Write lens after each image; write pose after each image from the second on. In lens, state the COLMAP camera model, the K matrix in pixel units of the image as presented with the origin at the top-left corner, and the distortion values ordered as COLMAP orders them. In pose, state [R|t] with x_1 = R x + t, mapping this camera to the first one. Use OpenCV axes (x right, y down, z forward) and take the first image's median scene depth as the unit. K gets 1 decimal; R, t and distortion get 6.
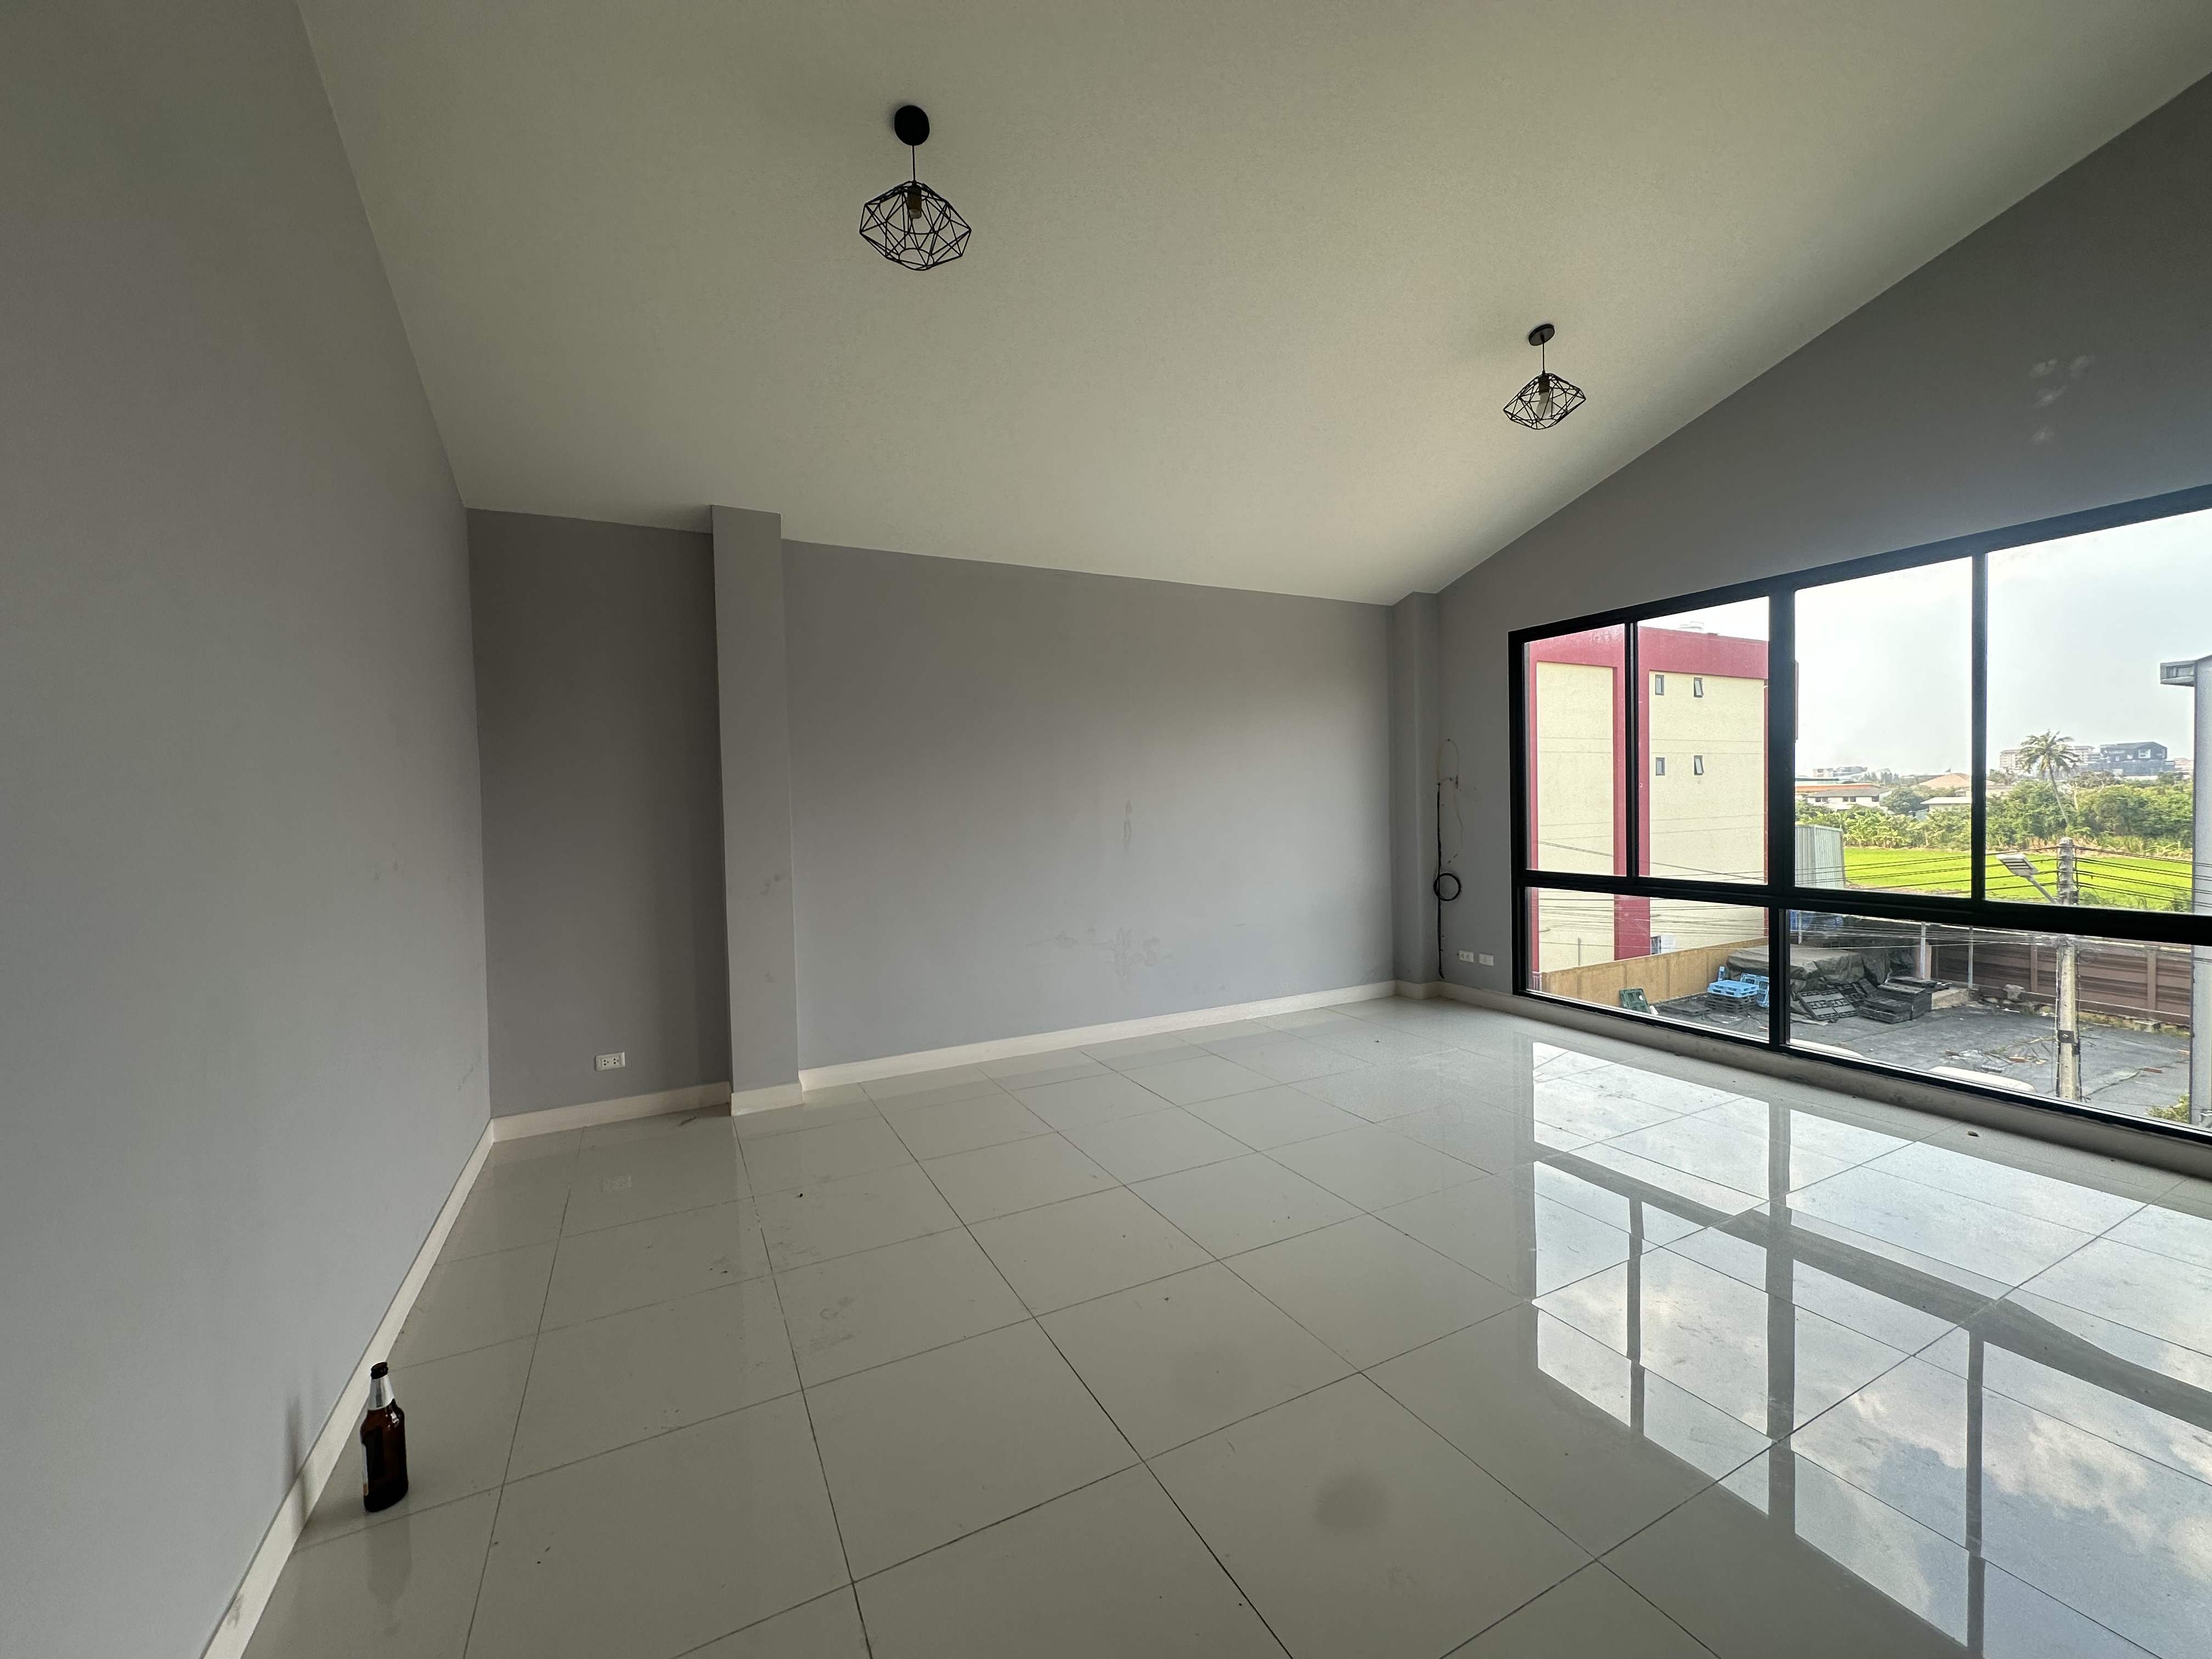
lens RADIAL K [[883.1, 0, 1103.3], [0, 883.1, 832.0], [0, 0, 1]] dist [-0.000742, -0.000105]
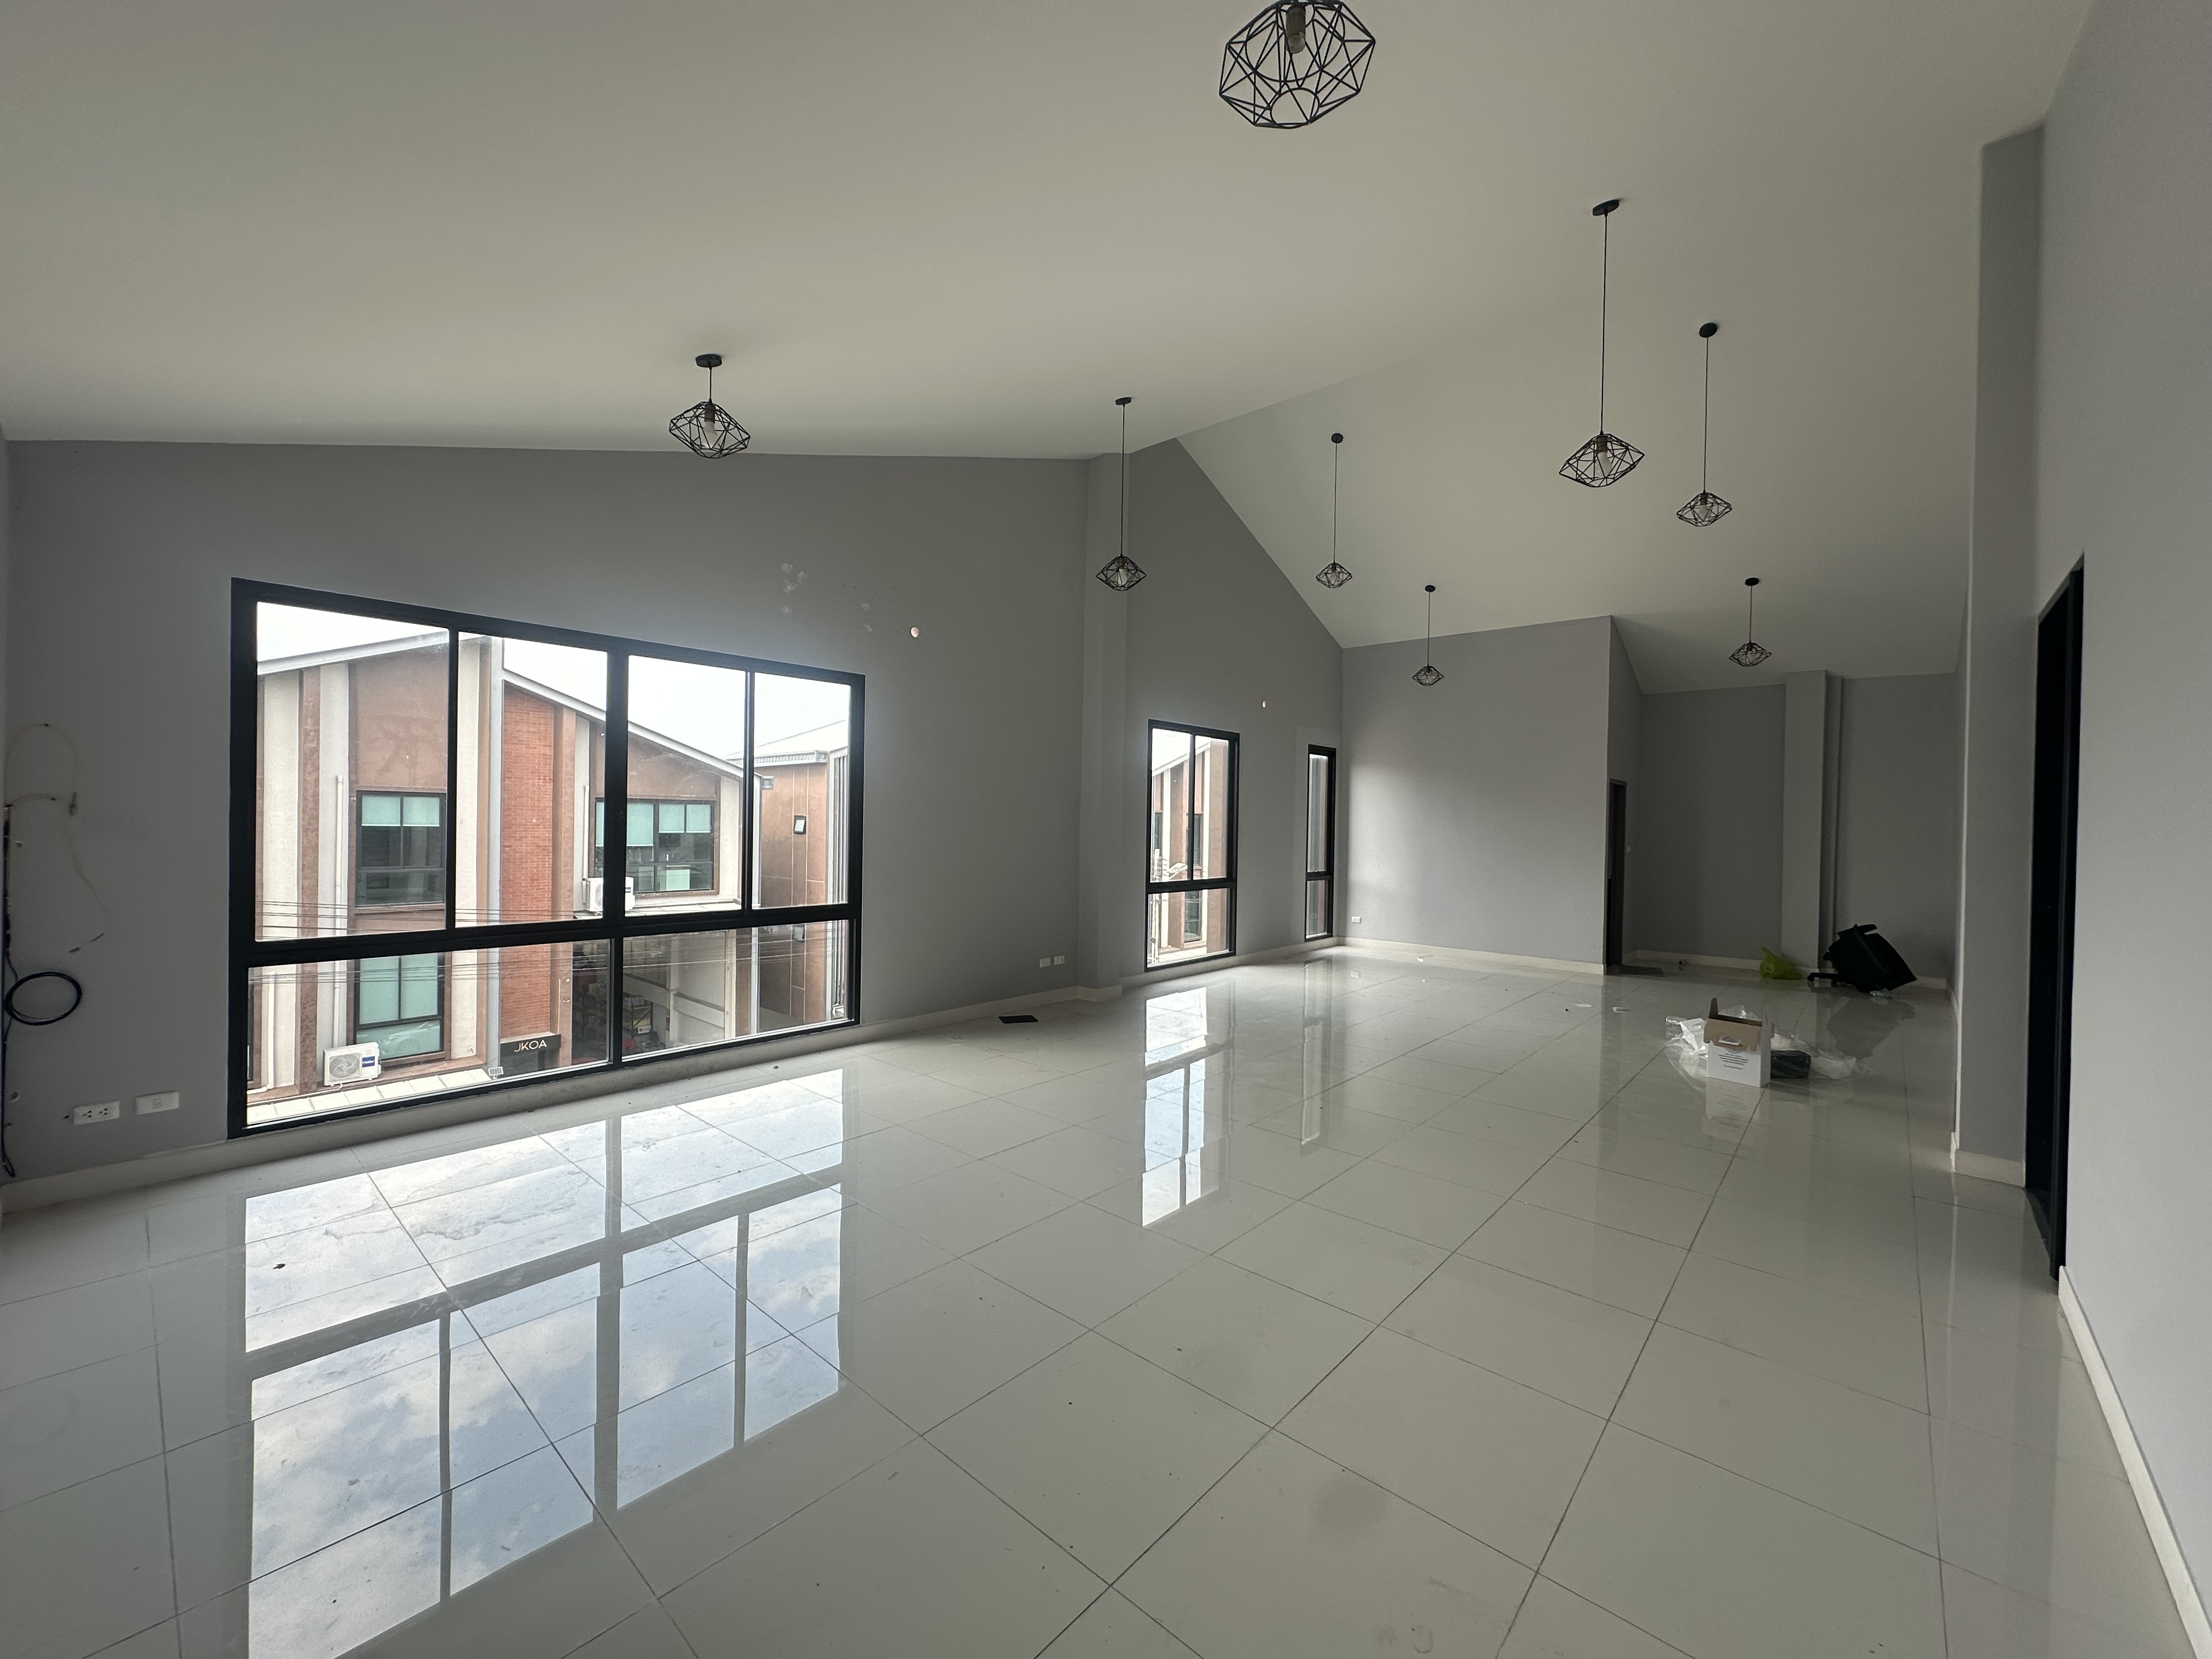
lens RADIAL K [[883.1, 0, 1099.7], [0, 883.1, 827.0], [0, 0, 1]] dist [-0.000742, -0.000105]
pose [[-0.356450, 0.015448, 0.934187, -0.418072], [0.030624, 0.999519, -0.004843, -0.023857], [-0.933812, 0.026883, -0.356751, 0.719369]]
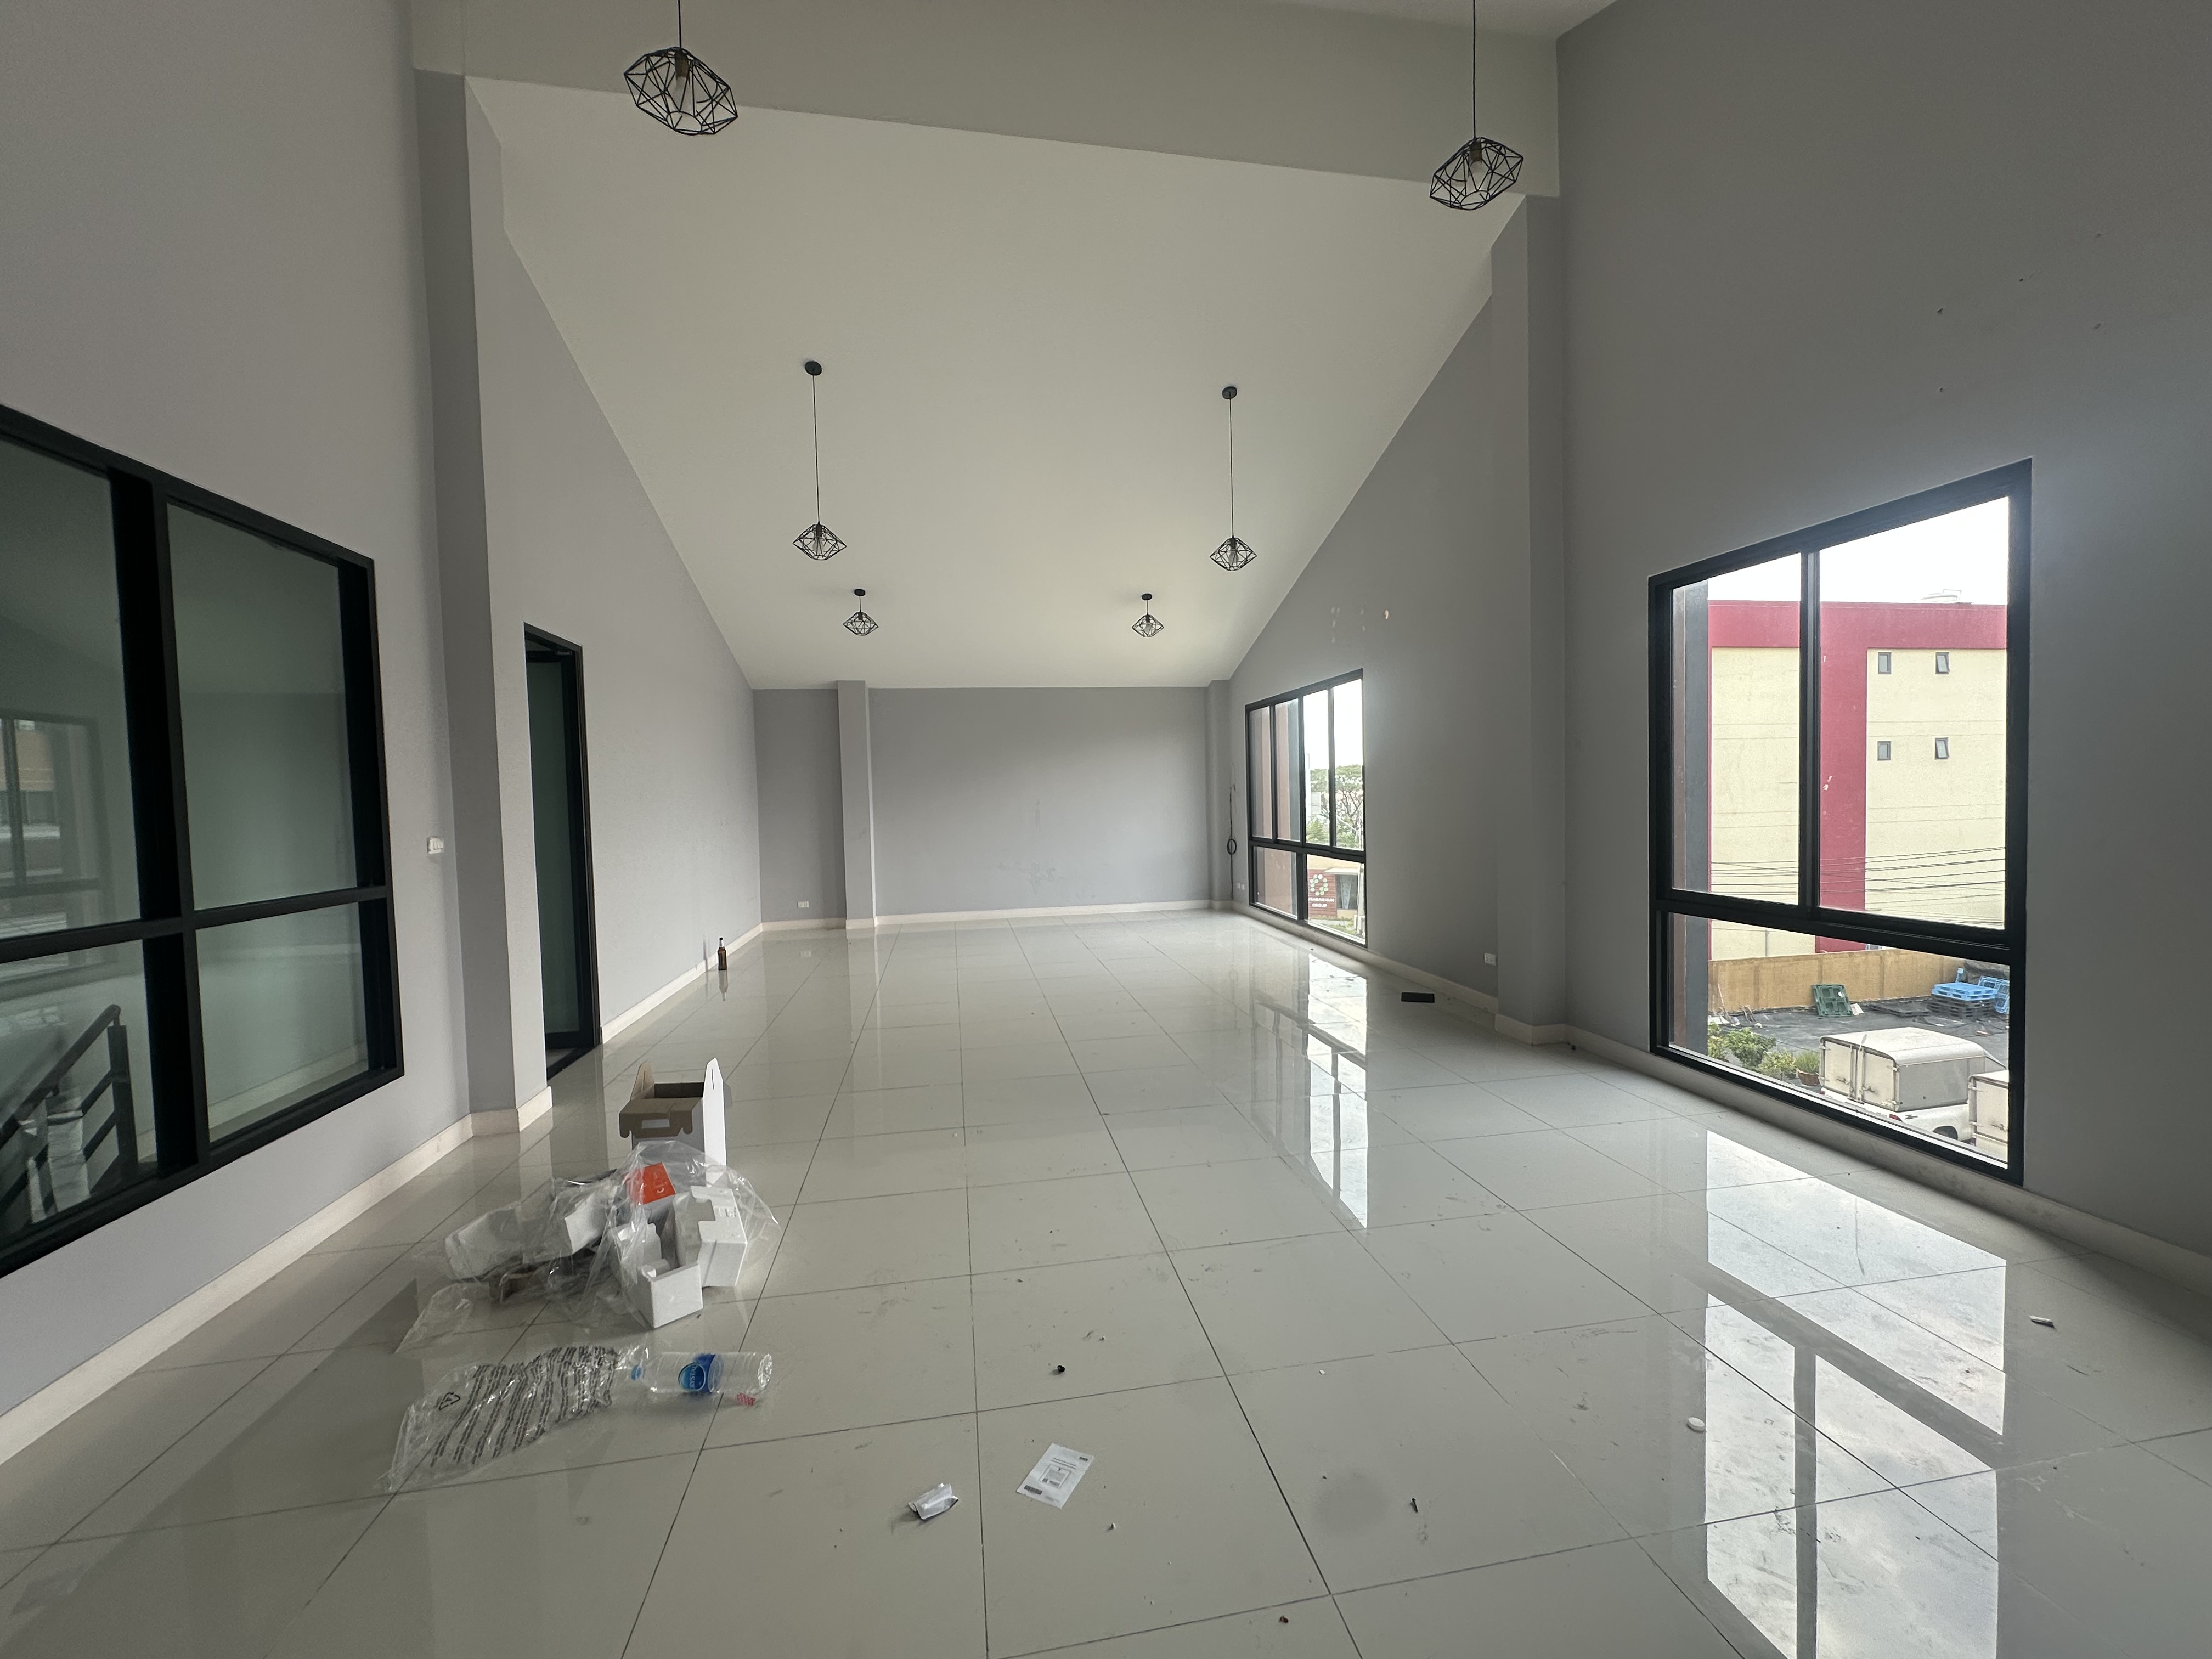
lens RADIAL K [[883.1, 0, 1104.1], [0, 883.1, 830.1], [0, 0, 1]] dist [-0.000742, -0.000105]
pose [[0.955975, 0.008178, -0.293333, 0.315075], [-0.004627, 0.999907, 0.012798, 0.003592], [0.293411, -0.010877, 0.955925, -0.362669]]
